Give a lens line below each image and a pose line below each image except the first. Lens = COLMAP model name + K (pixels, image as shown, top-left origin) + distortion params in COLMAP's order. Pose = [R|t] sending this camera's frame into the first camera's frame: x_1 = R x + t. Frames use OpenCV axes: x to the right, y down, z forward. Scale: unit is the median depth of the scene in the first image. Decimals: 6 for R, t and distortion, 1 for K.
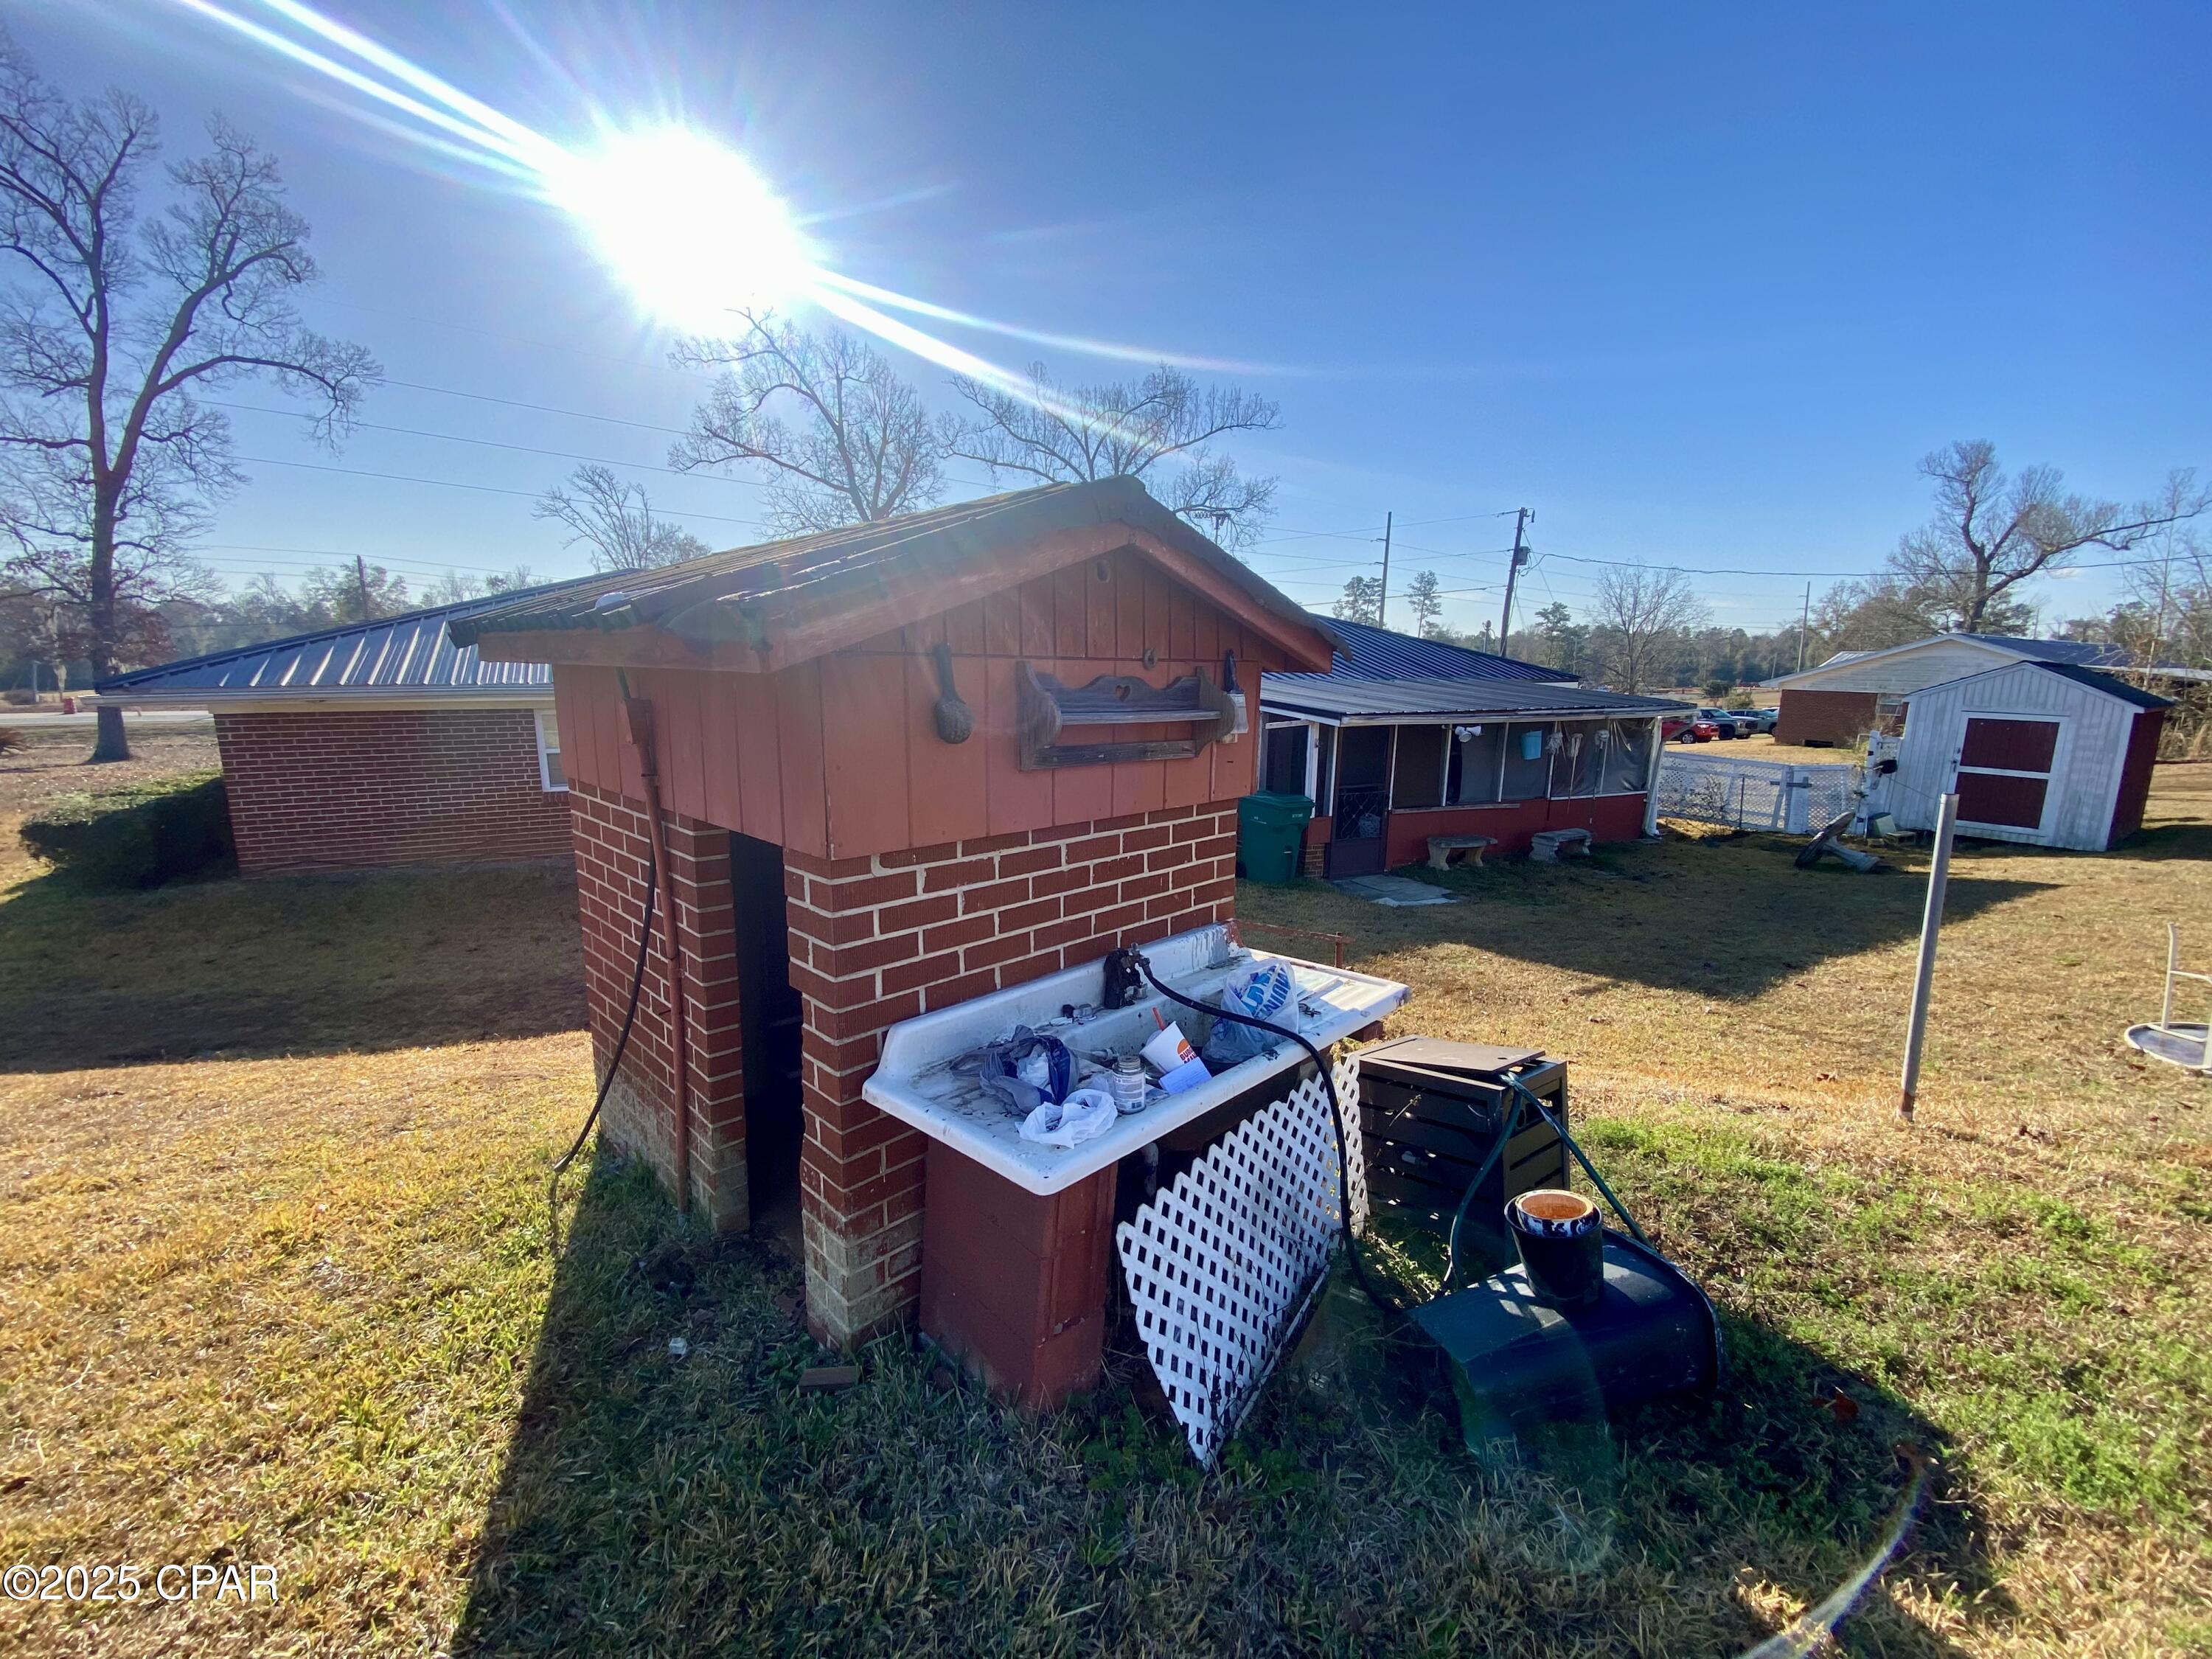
lens RADIAL K [[902.3, 0, 1098.0], [0, 902.3, 829.2], [0, 0, 1]] dist [0.016307, -0.018499]
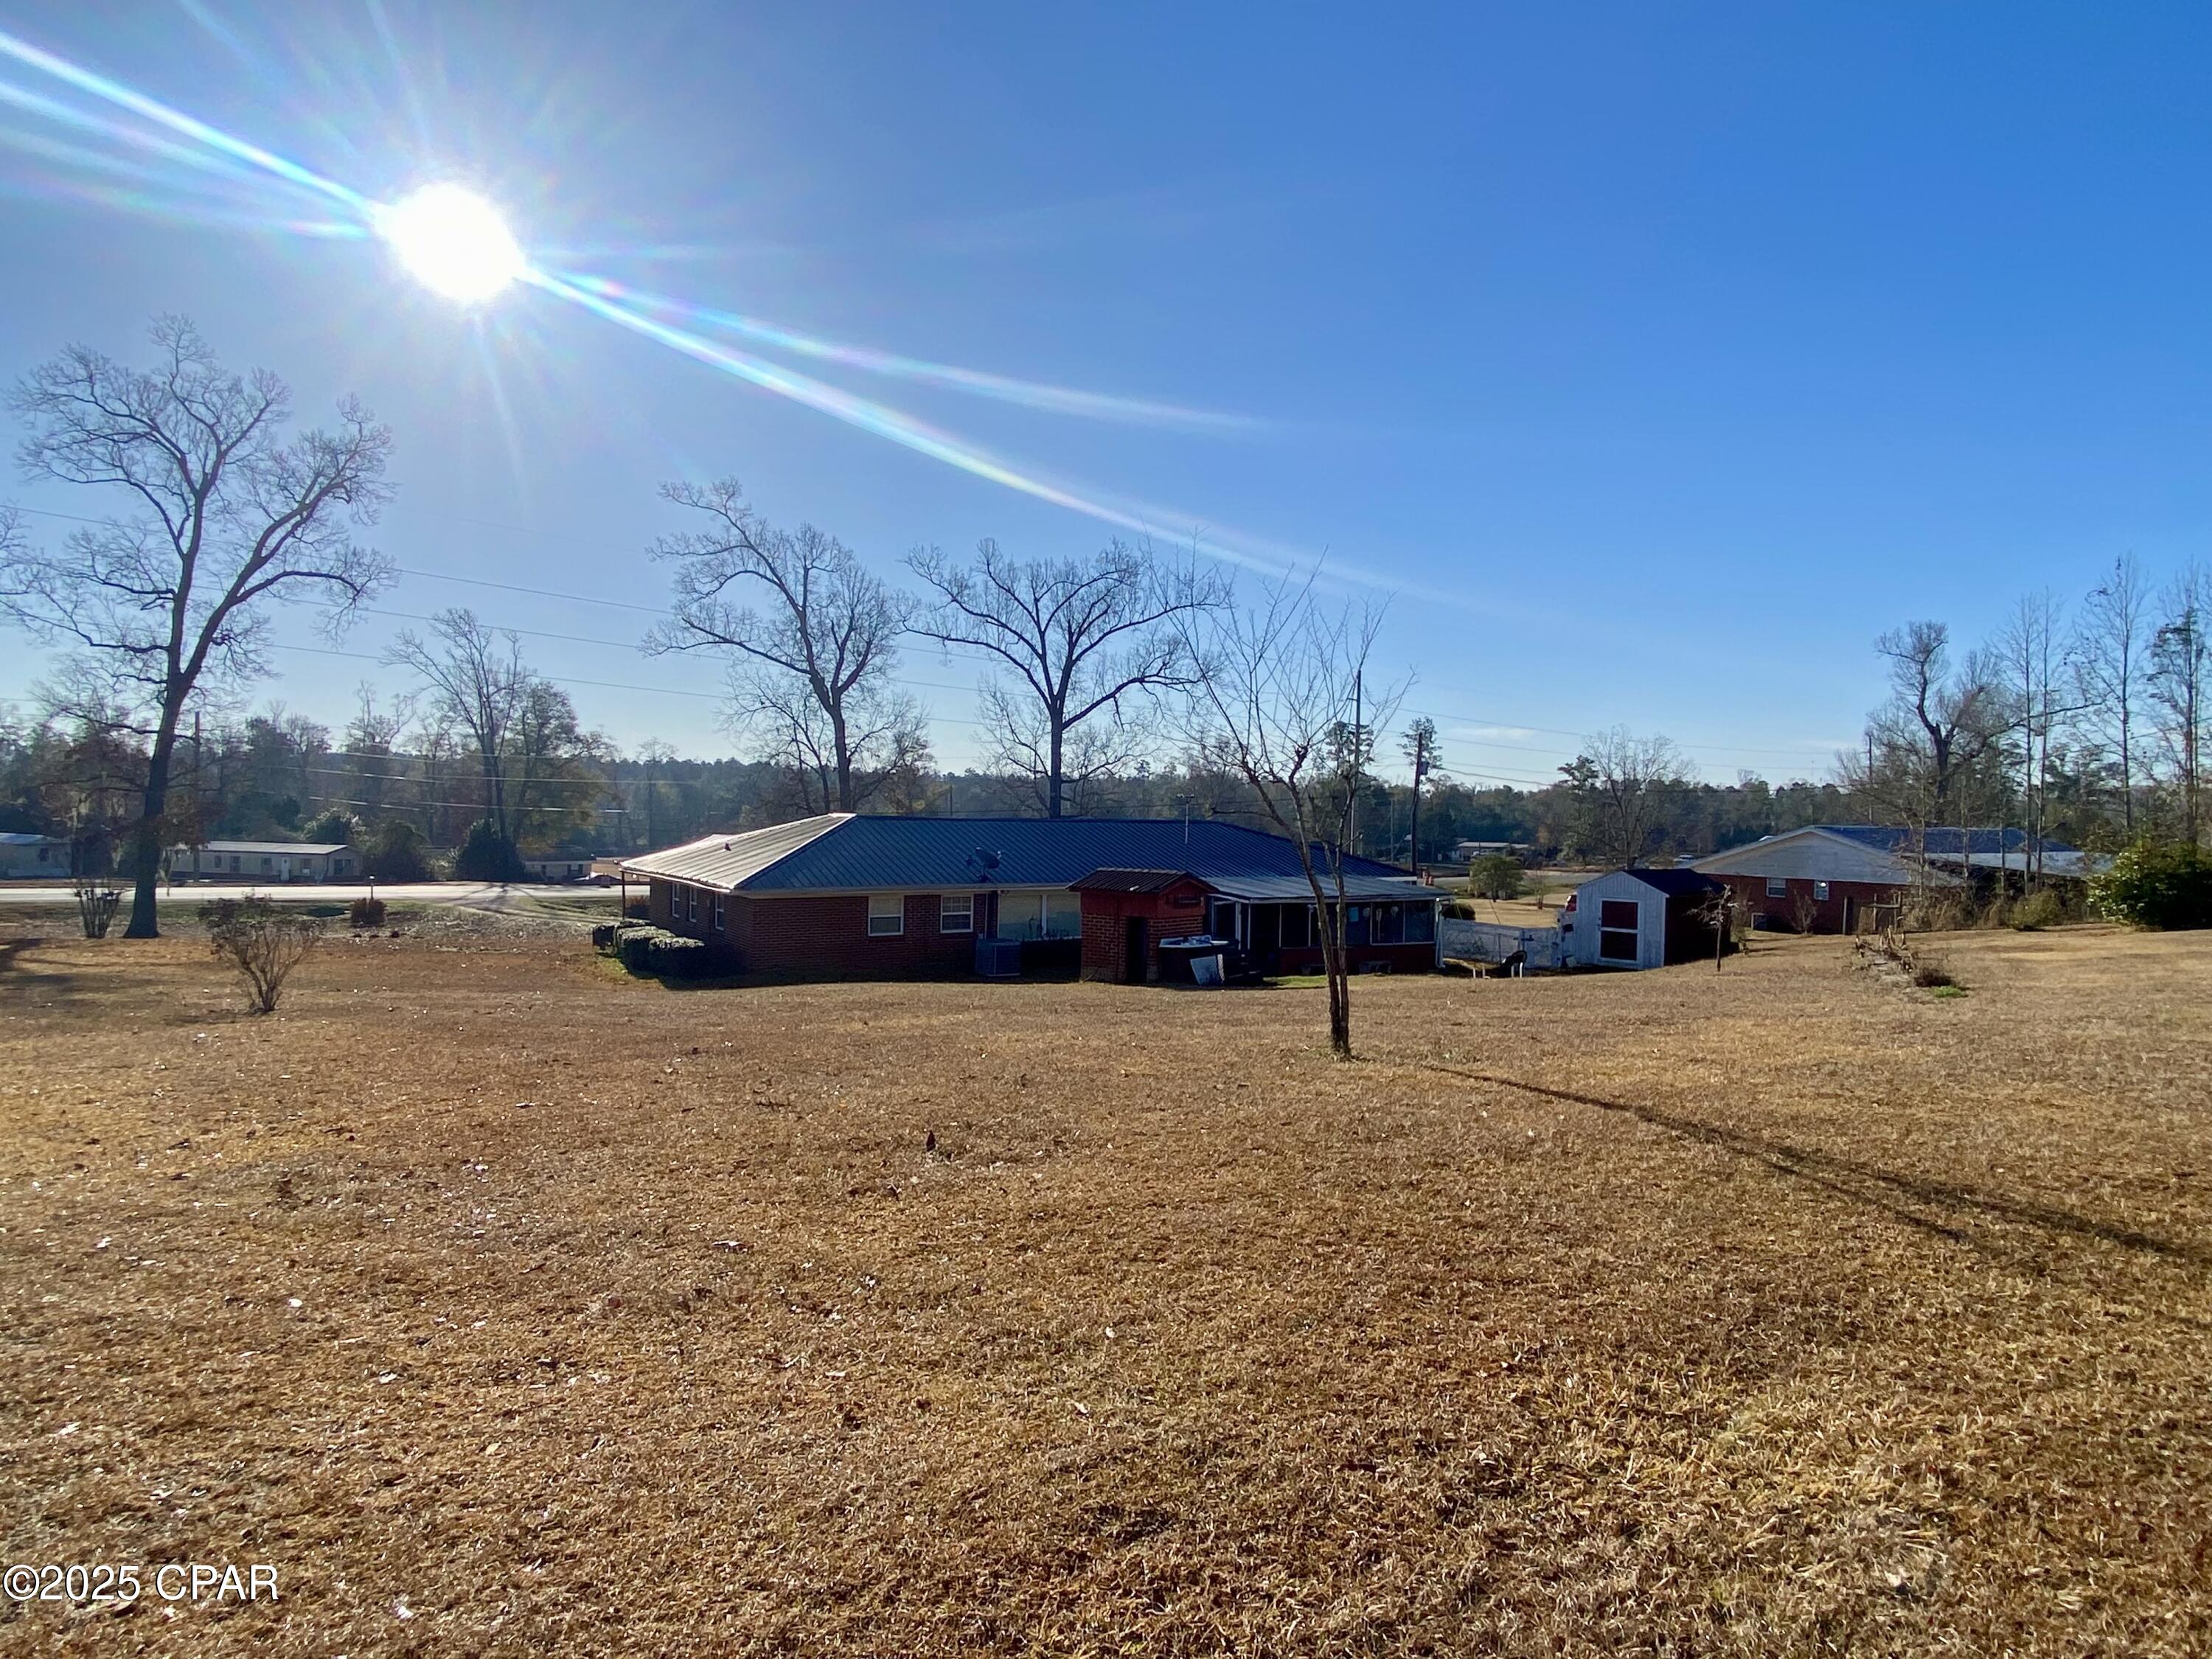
lens RADIAL K [[1221.6, 0, 1106.0], [0, 1221.6, 829.5], [0, 0, 1]] dist [0.022485, -0.000046]
pose [[0.996946, 0.005444, 0.077900, -0.079934], [0.008323, 0.984477, -0.175318, 0.059150], [-0.077645, 0.175431, 0.981425, -0.501620]]
